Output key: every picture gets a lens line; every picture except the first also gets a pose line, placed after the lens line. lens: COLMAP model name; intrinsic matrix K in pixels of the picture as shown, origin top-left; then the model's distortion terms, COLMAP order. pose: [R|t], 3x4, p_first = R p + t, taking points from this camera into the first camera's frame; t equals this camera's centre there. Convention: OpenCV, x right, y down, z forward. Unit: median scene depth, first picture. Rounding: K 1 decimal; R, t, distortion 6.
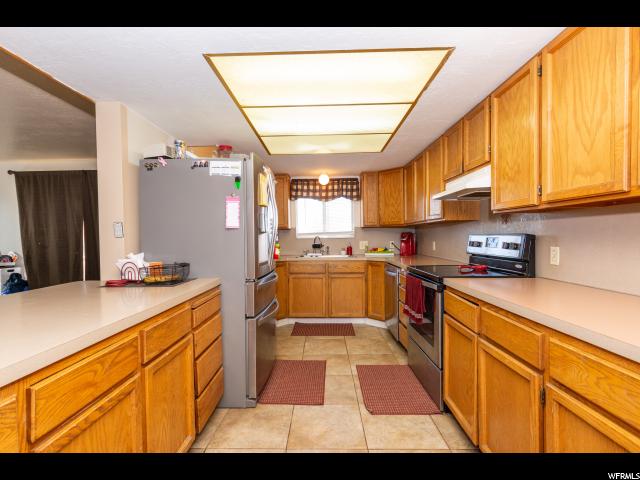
lens RADIAL K [[300.4, 0, 319.9], [0, 300.4, 241.1], [0, 0, 1]] dist [-0.000758, -0.001901]
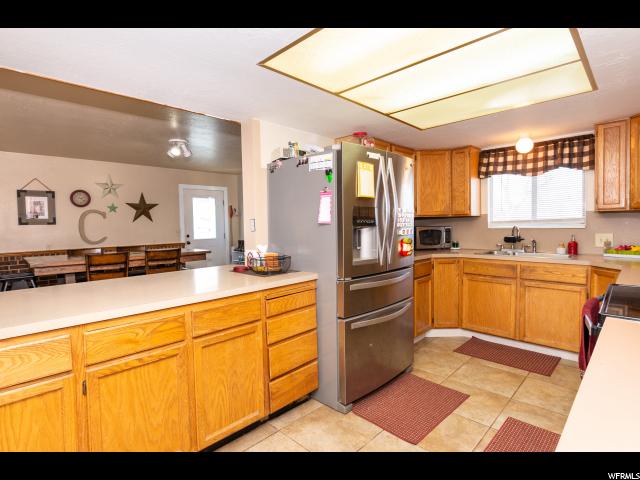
lens RADIAL K [[332.9, 0, 321.2], [0, 332.9, 235.2], [0, 0, 1]] dist [0.000863, -0.002994]
pose [[0.721726, 0.026429, -0.691674, 0.230418], [-0.003045, 0.999382, 0.035010, -0.022190], [0.692172, -0.023161, 0.721360, 0.110419]]
